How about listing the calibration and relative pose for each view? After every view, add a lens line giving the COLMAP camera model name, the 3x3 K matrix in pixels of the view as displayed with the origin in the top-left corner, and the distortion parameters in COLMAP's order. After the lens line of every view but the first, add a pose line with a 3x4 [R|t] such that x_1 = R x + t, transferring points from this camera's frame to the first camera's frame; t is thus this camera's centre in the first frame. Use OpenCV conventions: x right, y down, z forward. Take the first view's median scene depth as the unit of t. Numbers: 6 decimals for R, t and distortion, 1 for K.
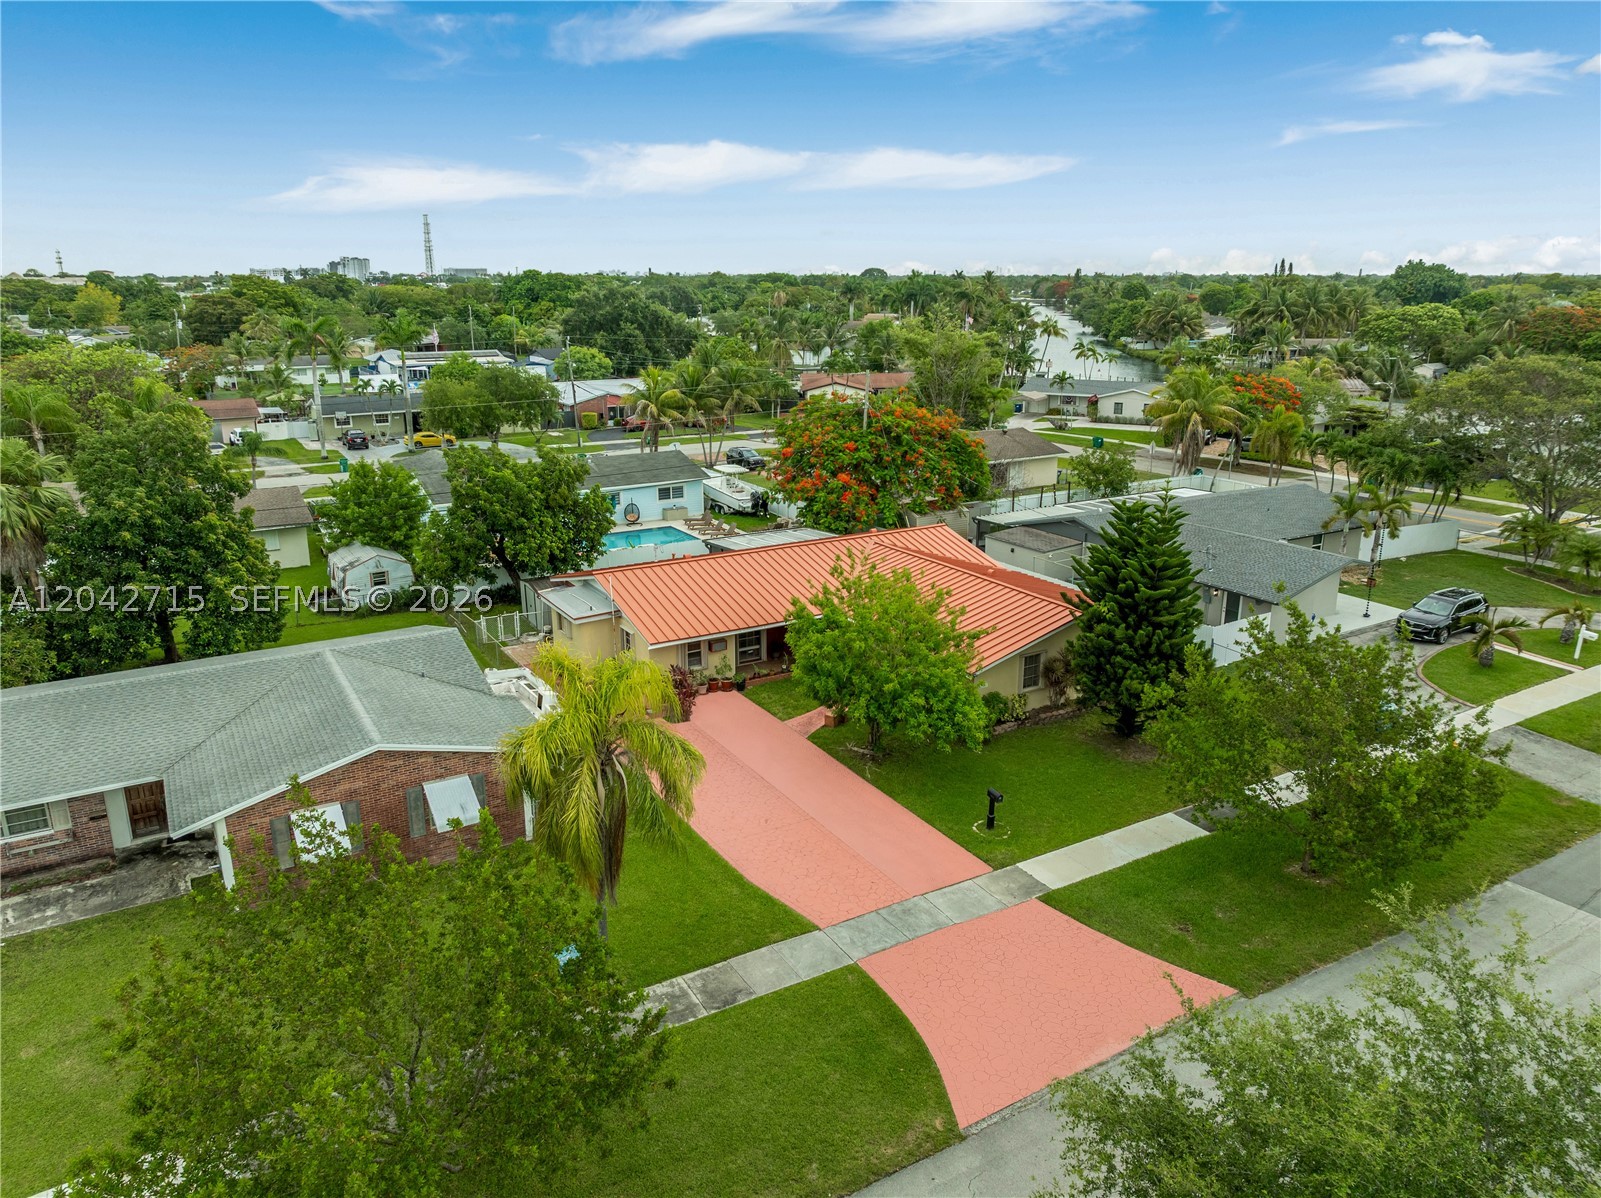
lens RADIAL K [[1118.6, 0, 795.4], [0, 1118.6, 600.1], [0, 0, 1]] dist [0.001114, -0.001573]
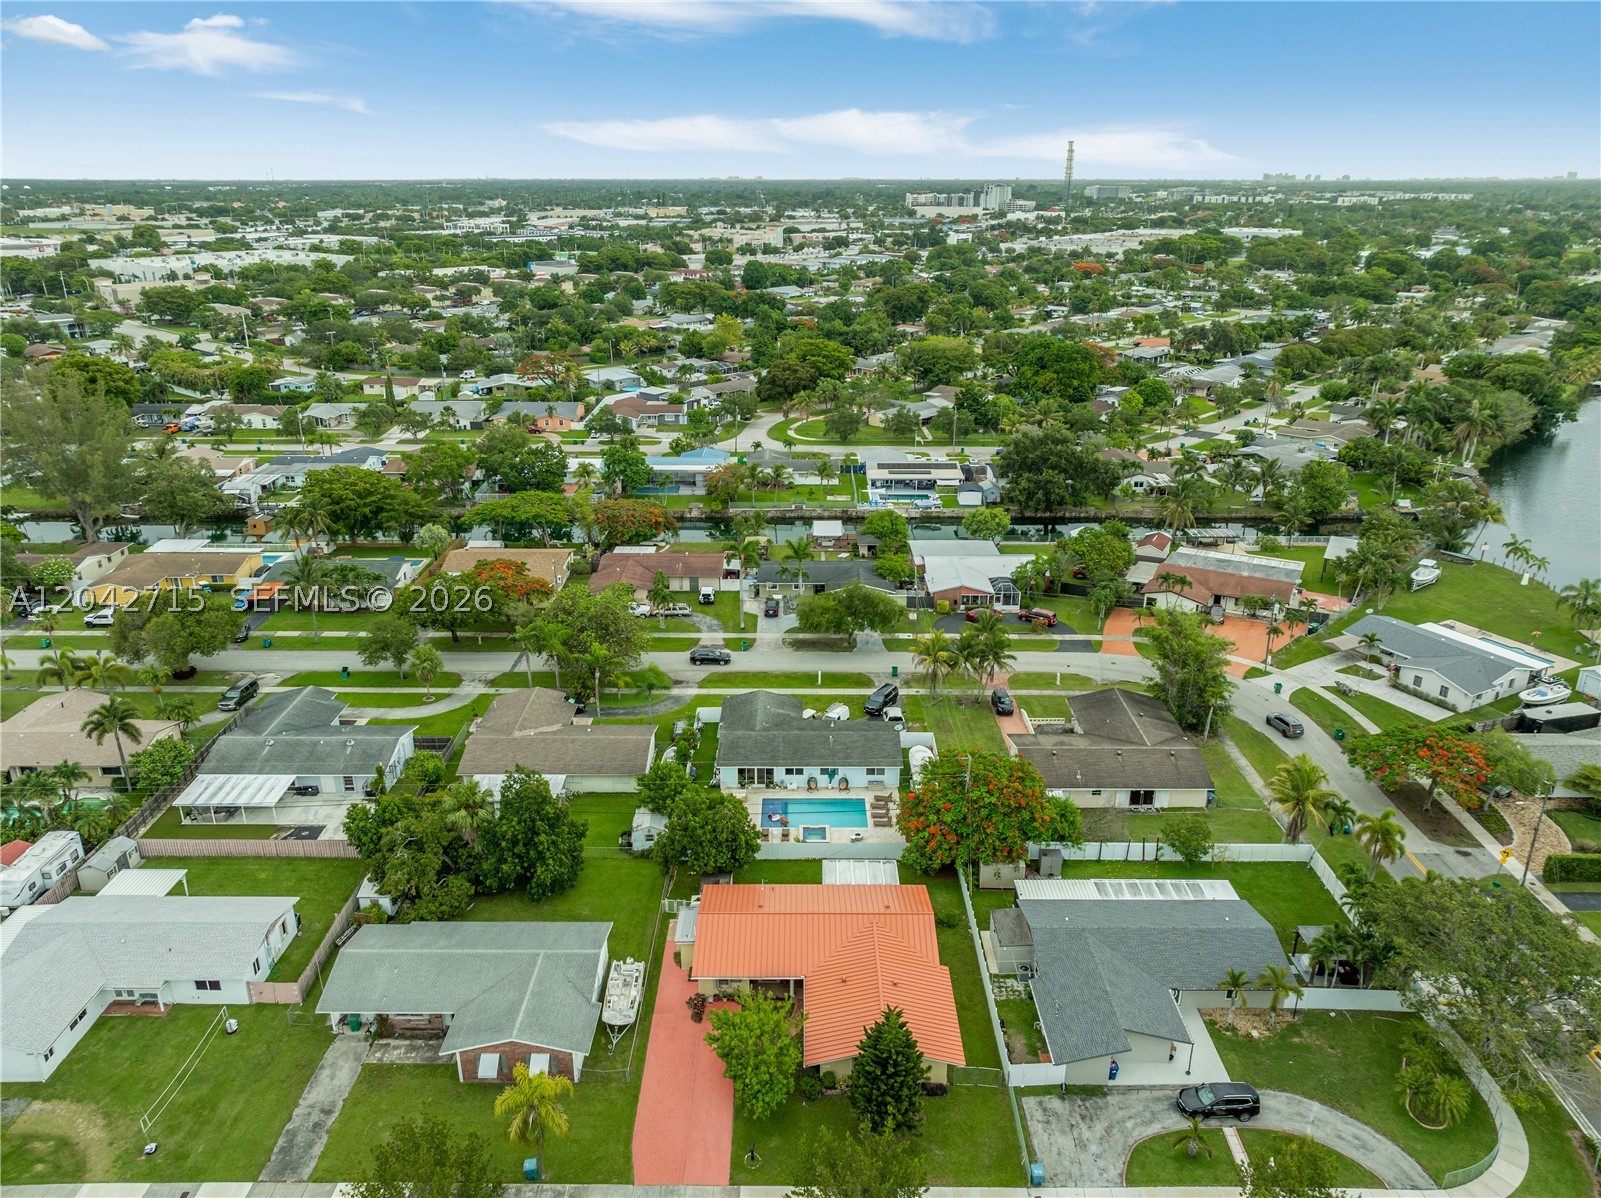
lens RADIAL K [[1118.6, 0, 795.4], [0, 1118.6, 600.1], [0, 0, 1]] dist [0.001114, -0.001573]
pose [[0.855954, 0.182388, -0.483816, 0.465671], [-0.142392, 0.982687, 0.118535, -0.473031], [0.497059, -0.032569, 0.867105, -0.320739]]
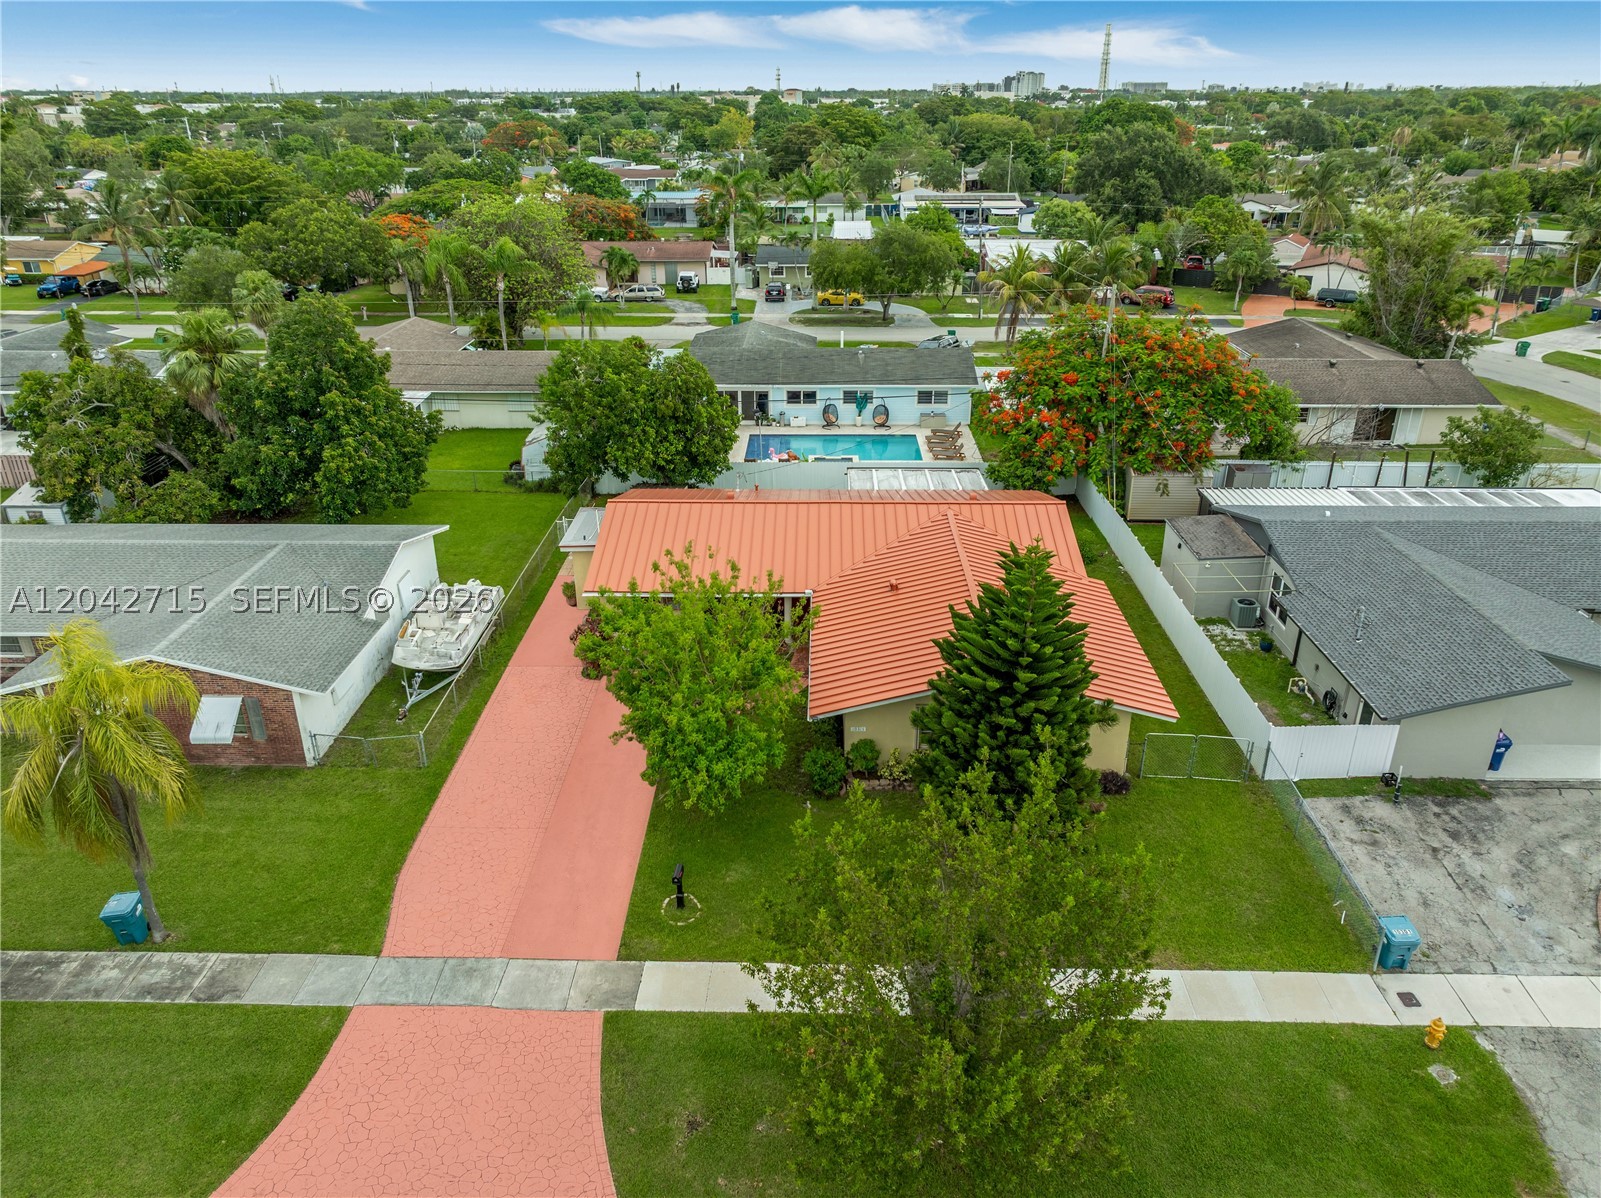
lens RADIAL K [[1118.6, 0, 795.4], [0, 1118.6, 600.1], [0, 0, 1]] dist [0.001114, -0.001573]
pose [[0.846876, 0.218344, -0.484899, 0.269825], [-0.145071, 0.972094, 0.184355, -0.085966], [0.511621, -0.085781, 0.854919, 0.146230]]
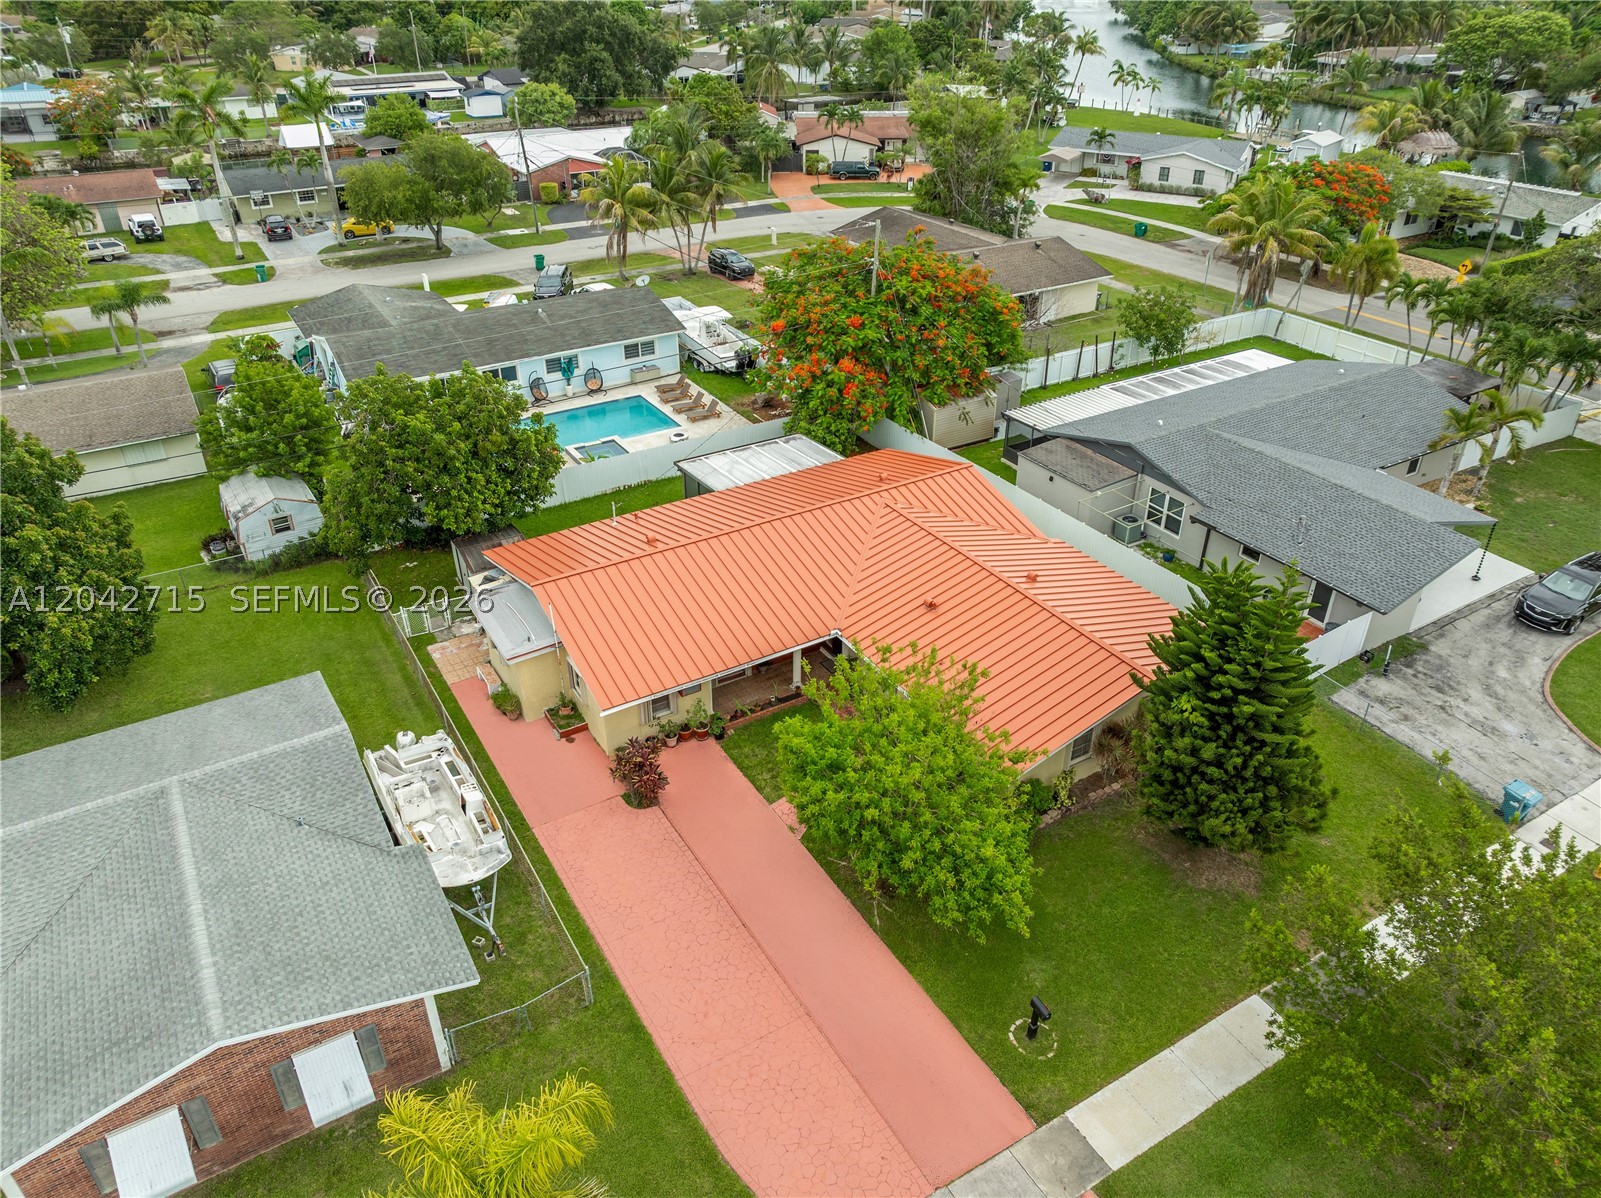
lens RADIAL K [[1118.6, 0, 795.4], [0, 1118.6, 600.1], [0, 0, 1]] dist [0.001114, -0.001573]
pose [[0.999993, -0.001970, 0.003256, 0.002308], [0.001051, 0.965284, 0.261199, -0.132090], [-0.003657, -0.261194, 0.965280, 0.139562]]
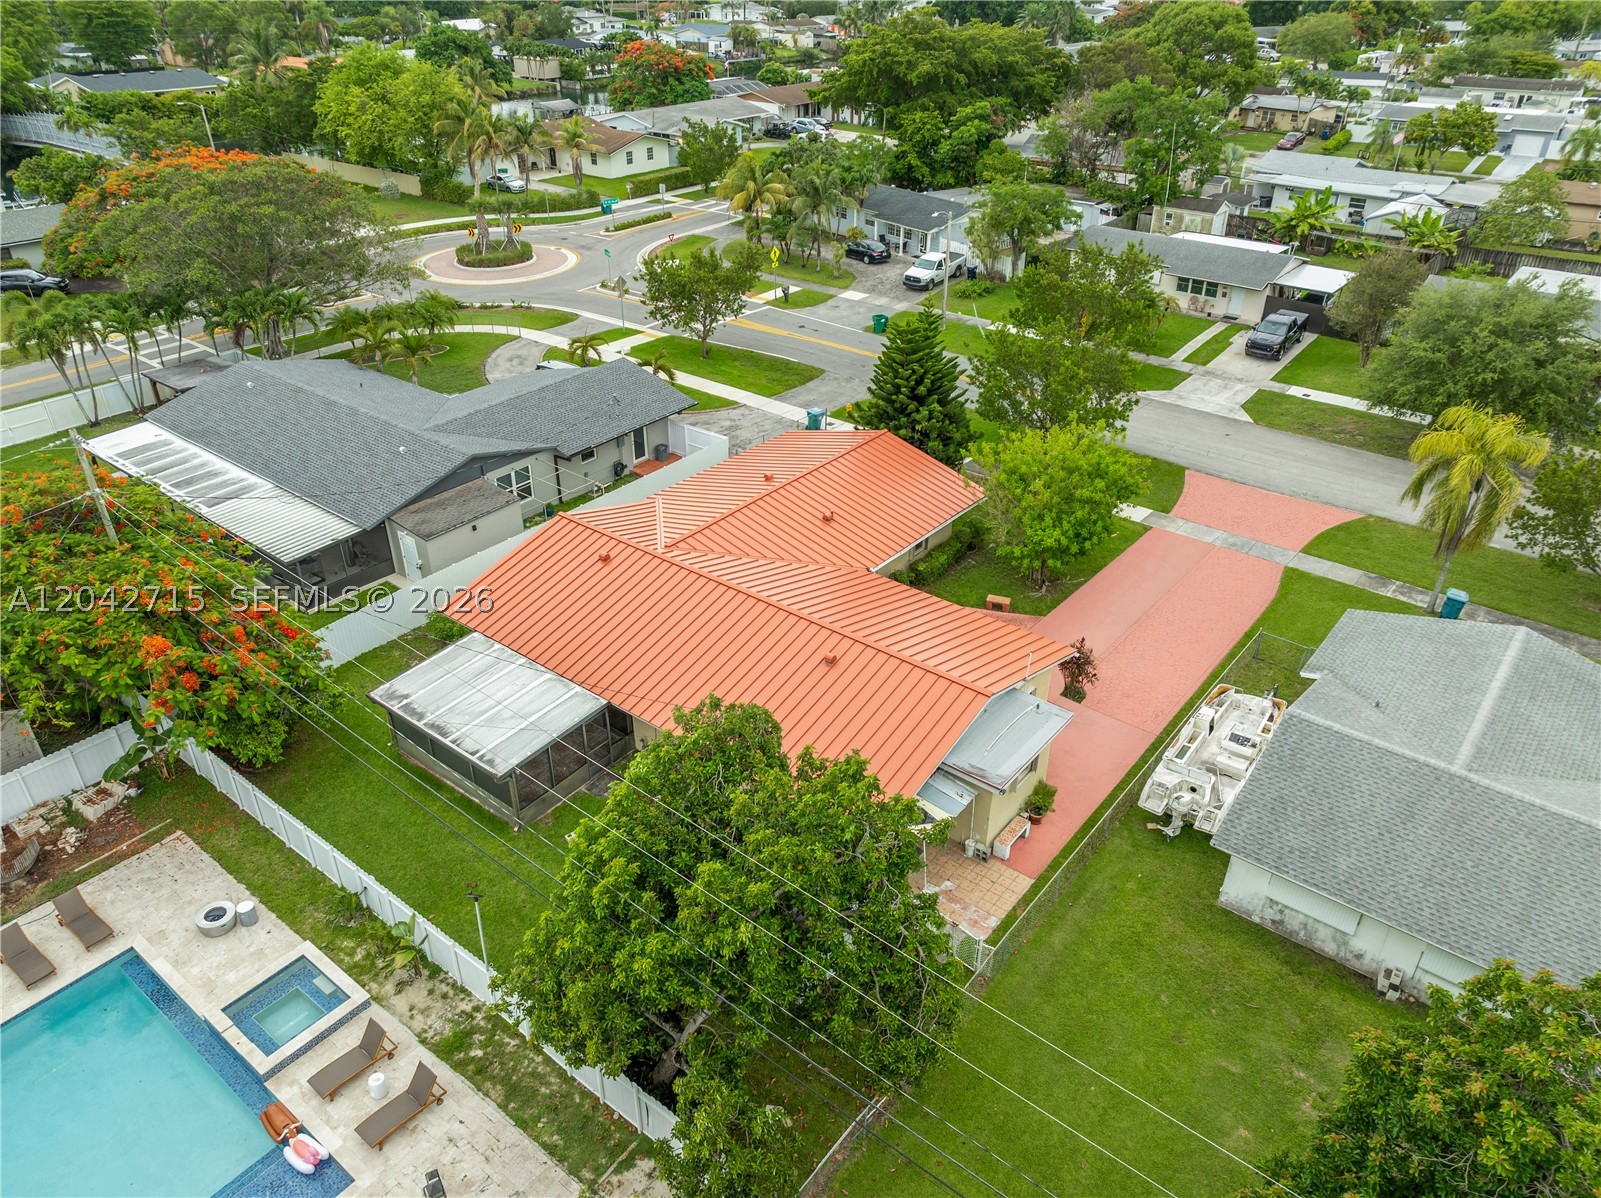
lens RADIAL K [[1118.6, 0, 795.4], [0, 1118.6, 600.1], [0, 0, 1]] dist [0.001114, -0.001573]
pose [[-0.345148, -0.485456, 0.803247, -0.398273], [0.260406, 0.772705, 0.578892, -0.299571], [-0.901699, 0.408974, -0.140282, 0.708374]]
